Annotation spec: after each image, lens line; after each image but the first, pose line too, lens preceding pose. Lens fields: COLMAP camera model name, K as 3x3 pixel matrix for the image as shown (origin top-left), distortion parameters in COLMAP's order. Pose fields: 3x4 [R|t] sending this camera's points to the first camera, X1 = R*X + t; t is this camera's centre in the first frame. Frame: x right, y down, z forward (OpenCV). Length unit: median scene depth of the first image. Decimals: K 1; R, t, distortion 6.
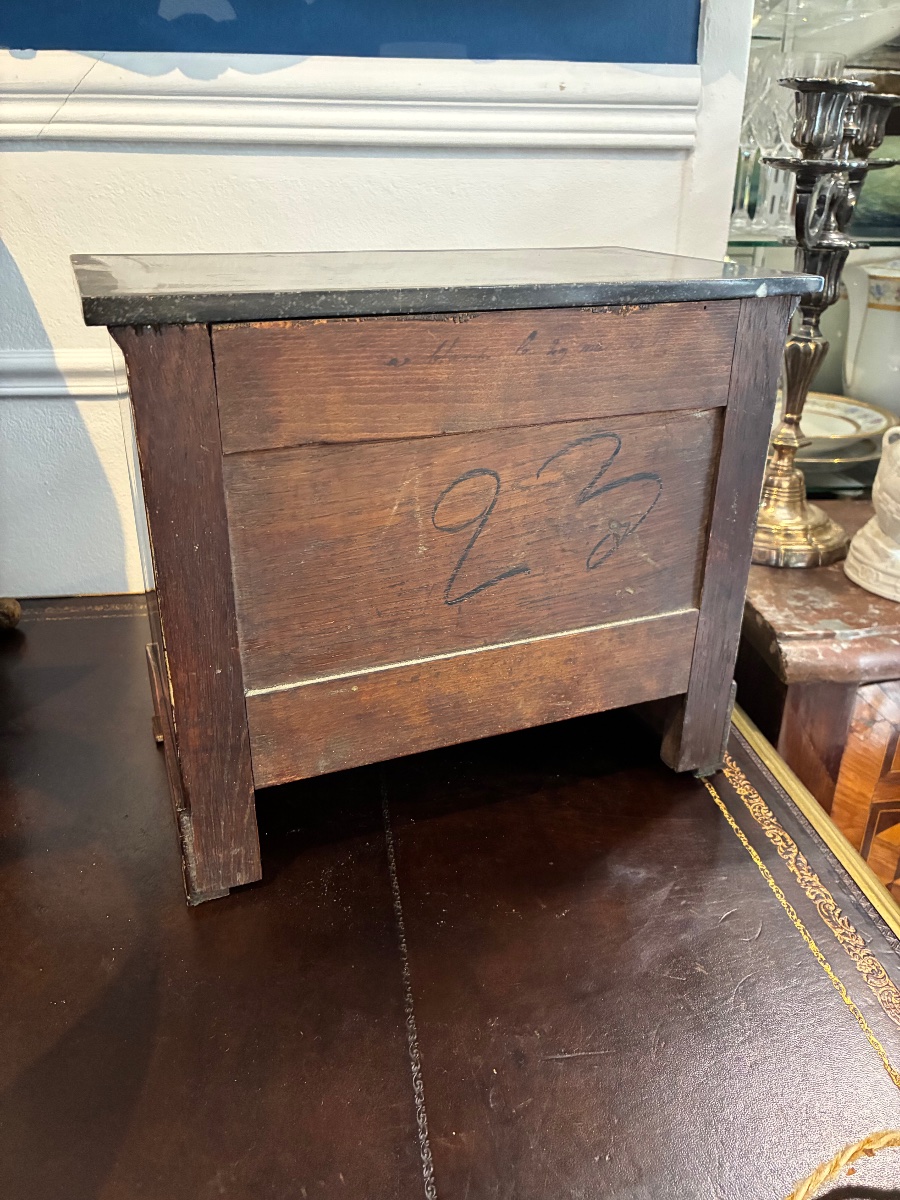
lens RADIAL K [[920.9, 0, 455.7], [0, 920.9, 601.0], [0, 0, 1]] dist [0.084646, -0.118467]
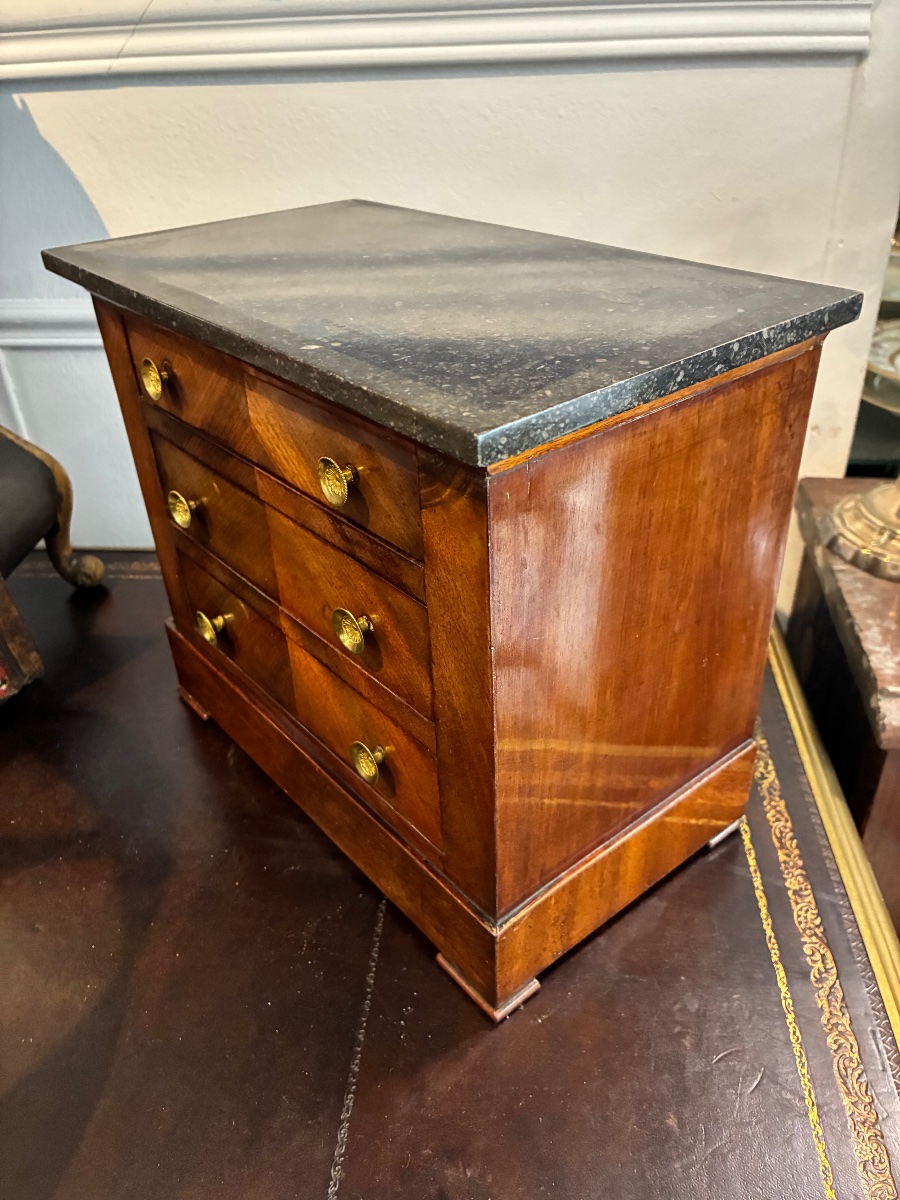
lens RADIAL K [[920.9, 0, 455.7], [0, 920.9, 601.0], [0, 0, 1]] dist [0.084646, -0.118467]
pose [[0.975393, 0.083619, -0.204000, 0.142666], [-0.052283, 0.986620, 0.154429, -0.159074], [0.214183, -0.139963, 0.966714, 0.115134]]
